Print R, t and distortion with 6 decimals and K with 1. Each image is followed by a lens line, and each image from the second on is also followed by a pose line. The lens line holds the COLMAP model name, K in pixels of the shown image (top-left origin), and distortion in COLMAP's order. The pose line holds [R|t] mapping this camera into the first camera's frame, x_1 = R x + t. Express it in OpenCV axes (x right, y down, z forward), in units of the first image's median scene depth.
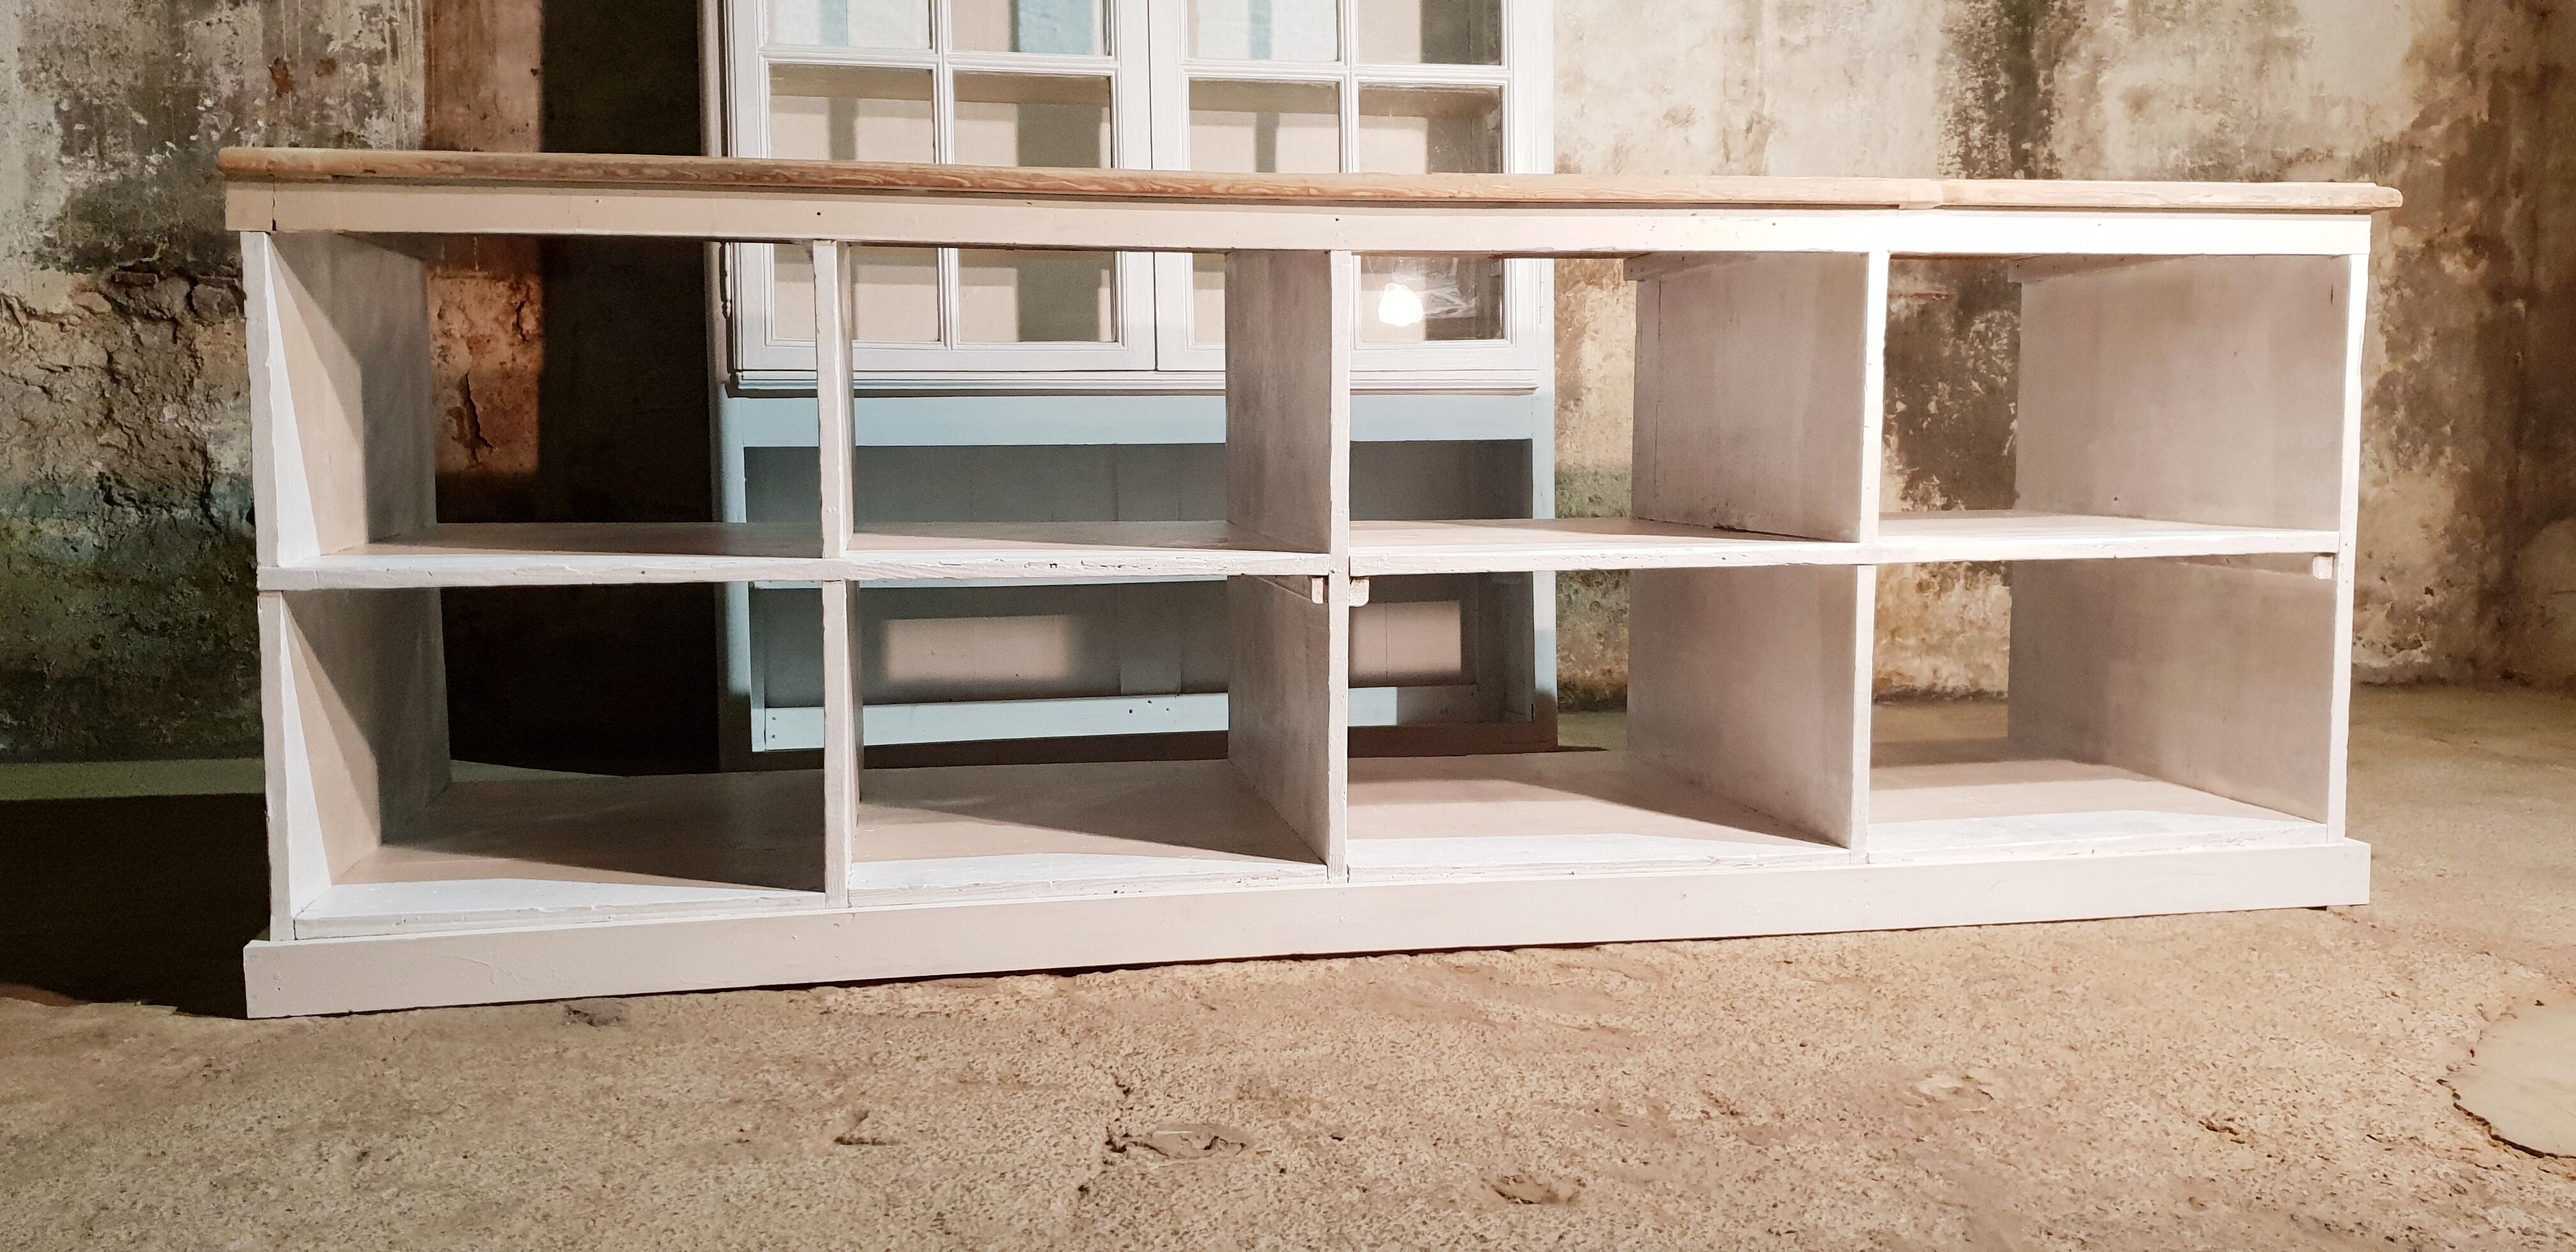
lens RADIAL K [[2020.9, 0, 1272.0], [0, 2020.9, 621.6], [0, 0, 1]] dist [-0.002137, 0.044057]
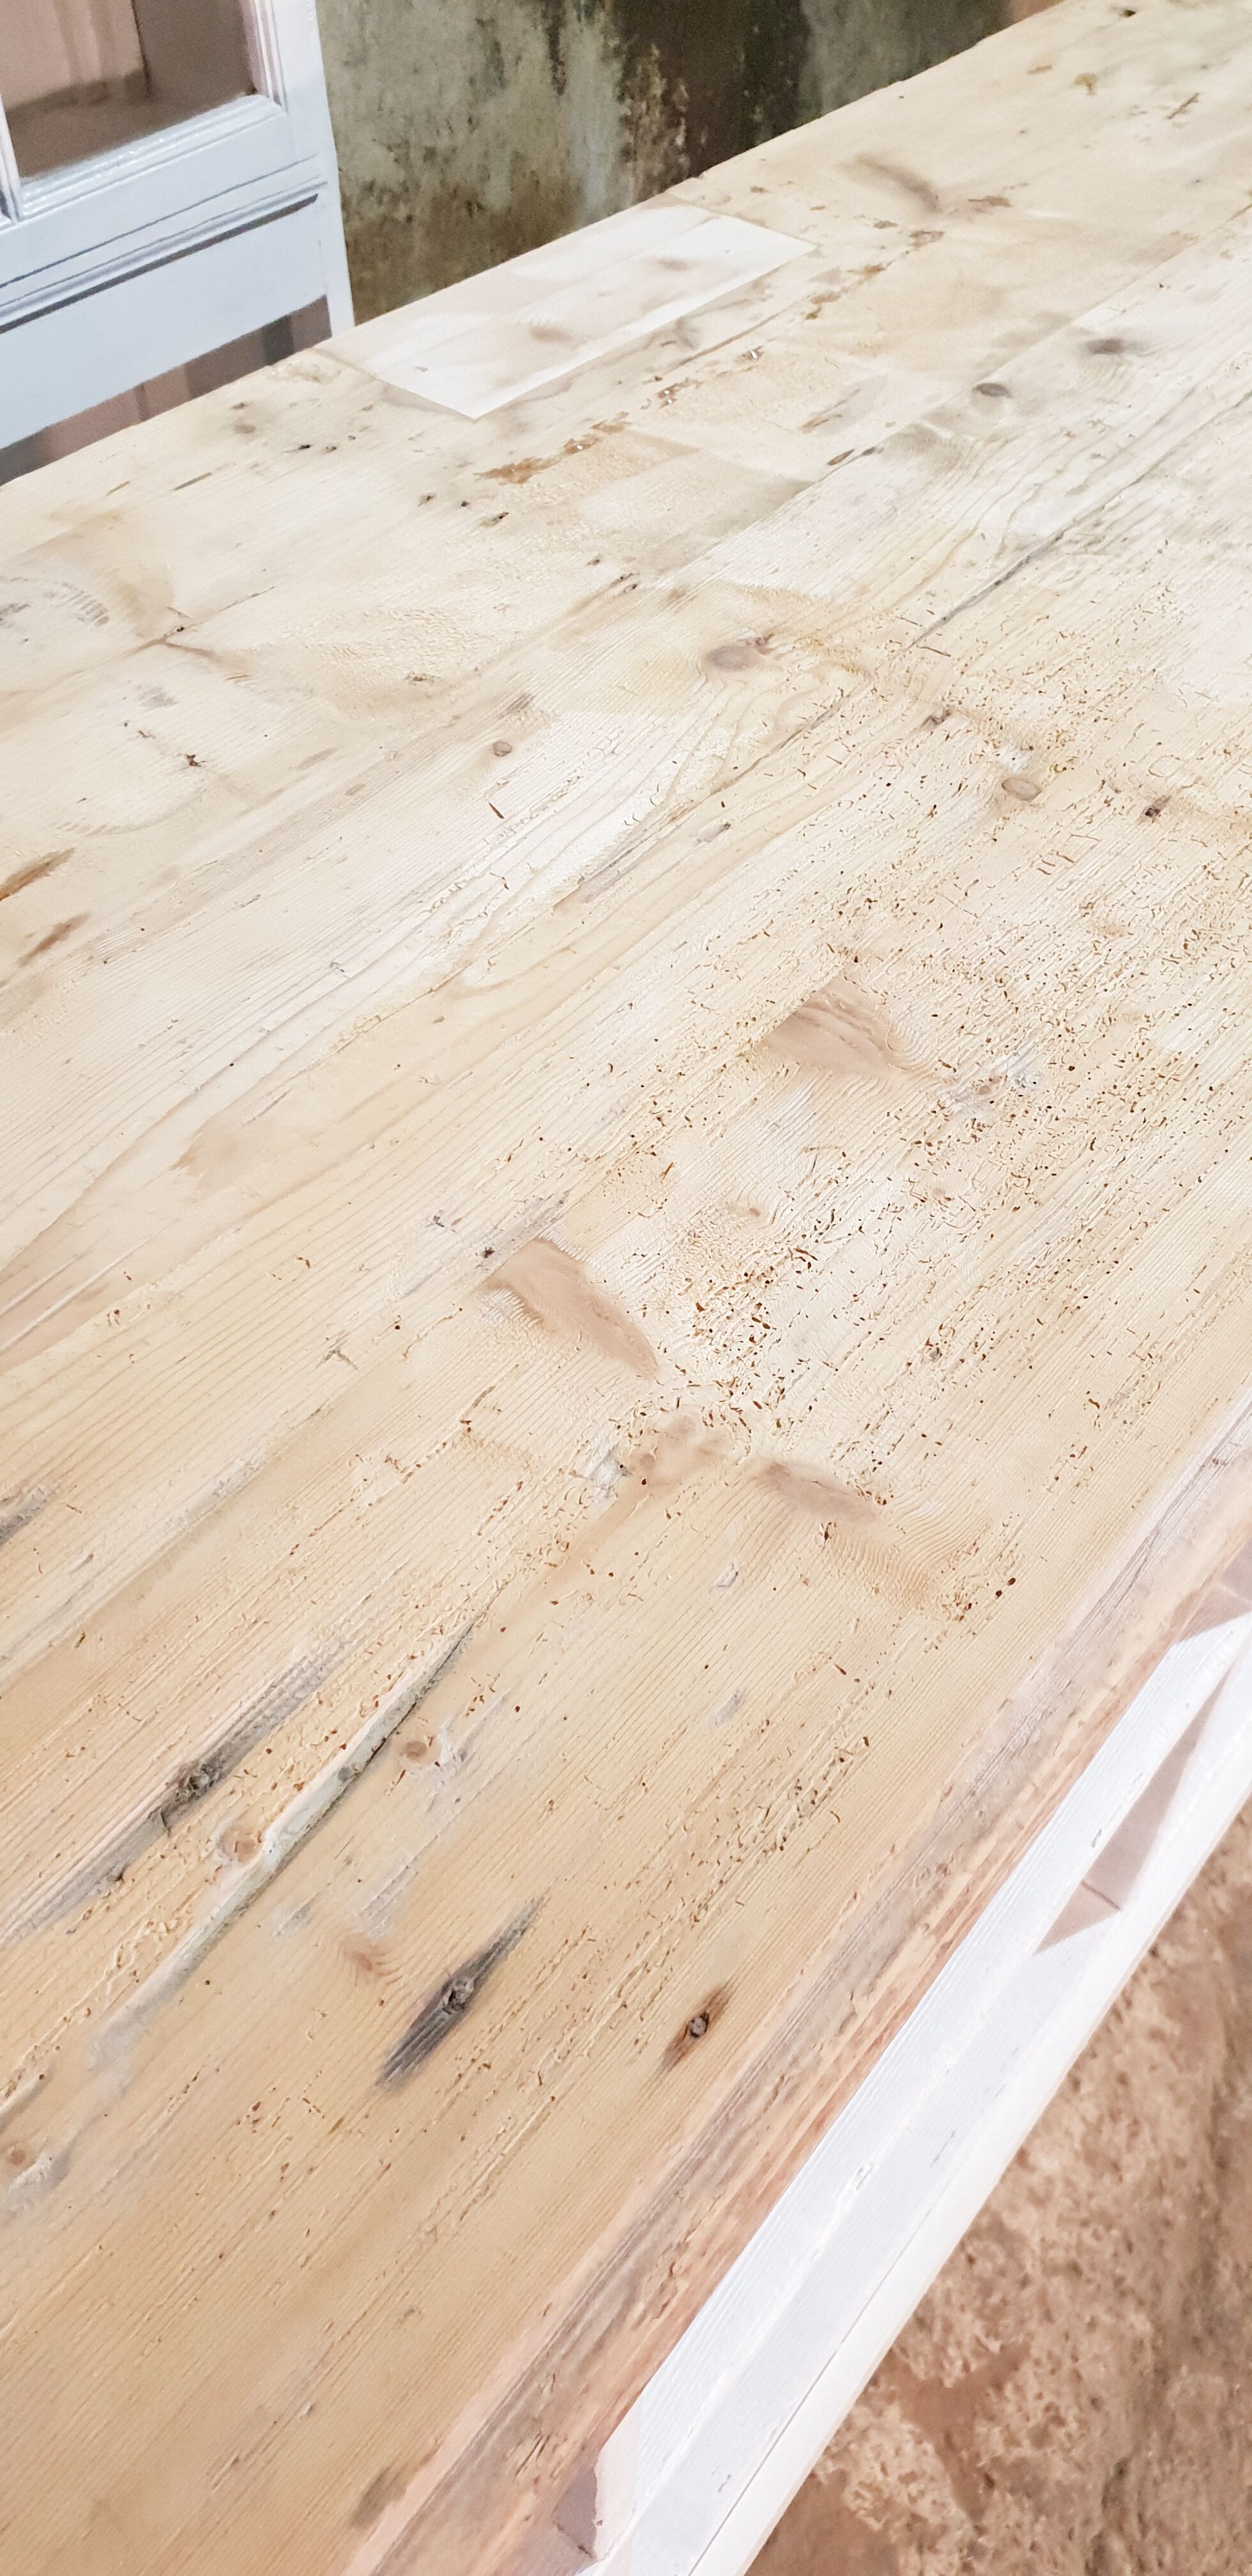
lens RADIAL K [[1998.5, 0, 656.9], [0, 1998.5, 1270.7], [0, 0, 1]] dist [0.024231, 0.001900]
pose [[0.750219, -0.471351, 0.463681, -0.159575], [0.031768, 0.726170, 0.686781, -0.258307], [-0.660426, -0.500506, 0.559760, 0.529906]]
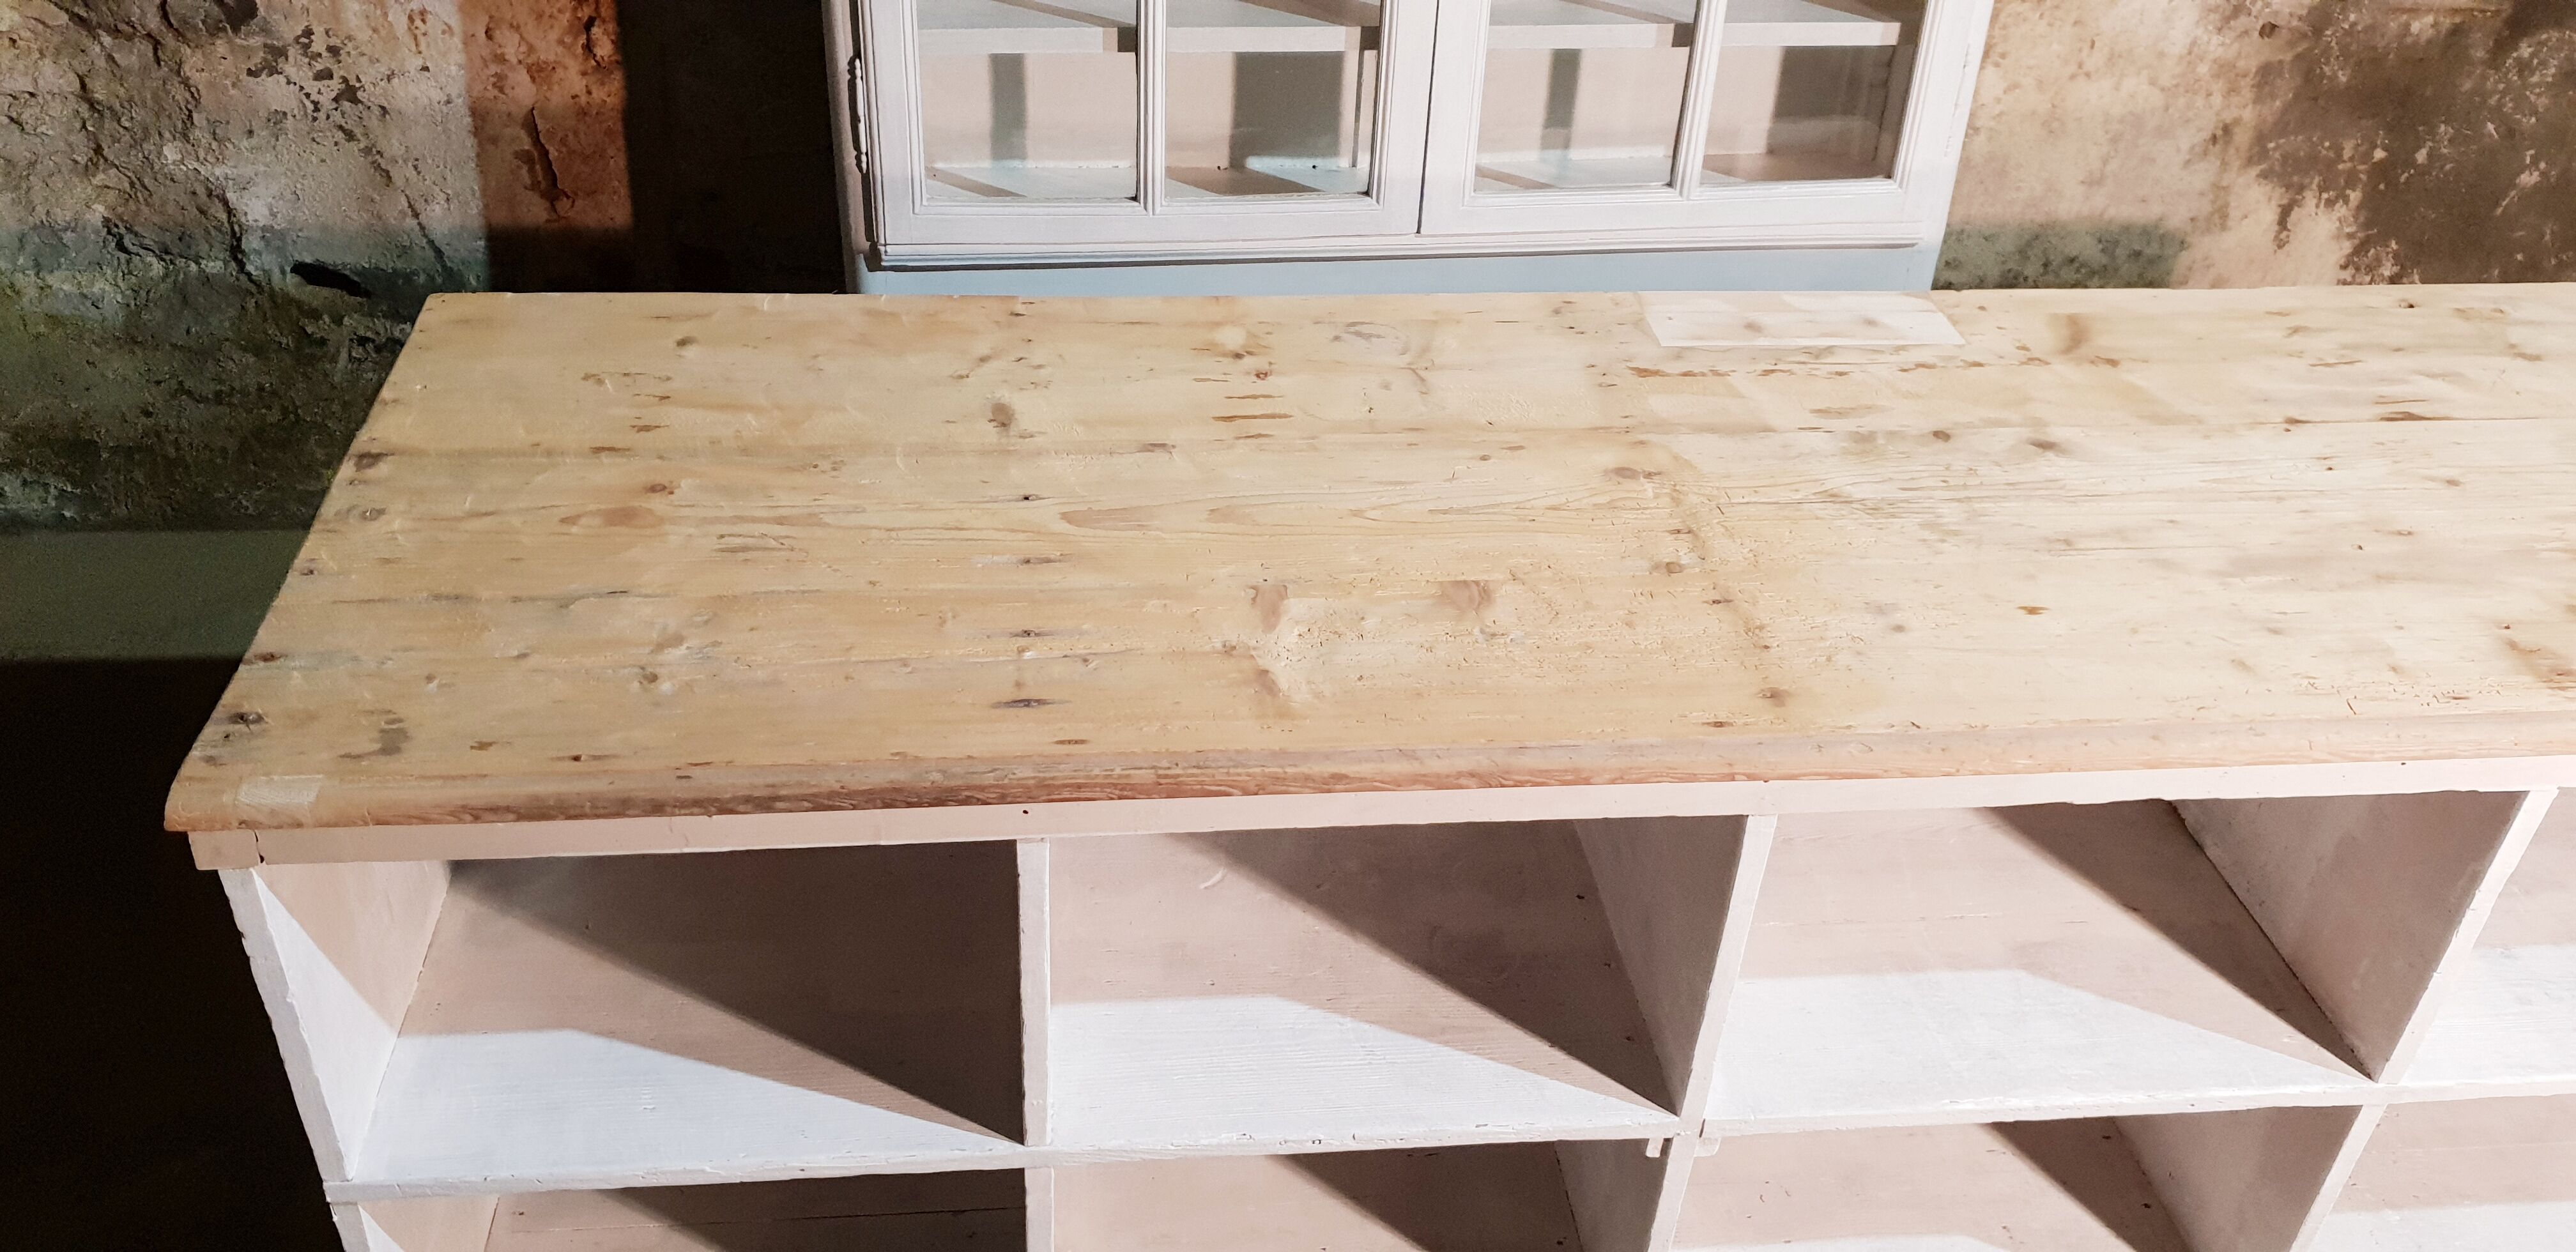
lens RADIAL K [[2015.4, 0, 1269.5], [0, 2015.4, 617.4], [0, 0, 1]] dist [-0.001869, 0.031769]
pose [[0.995500, 0.084818, -0.042253, -0.065978], [-0.053692, 0.872299, 0.486016, -0.344748], [0.078080, -0.481560, 0.872928, 0.250447]]
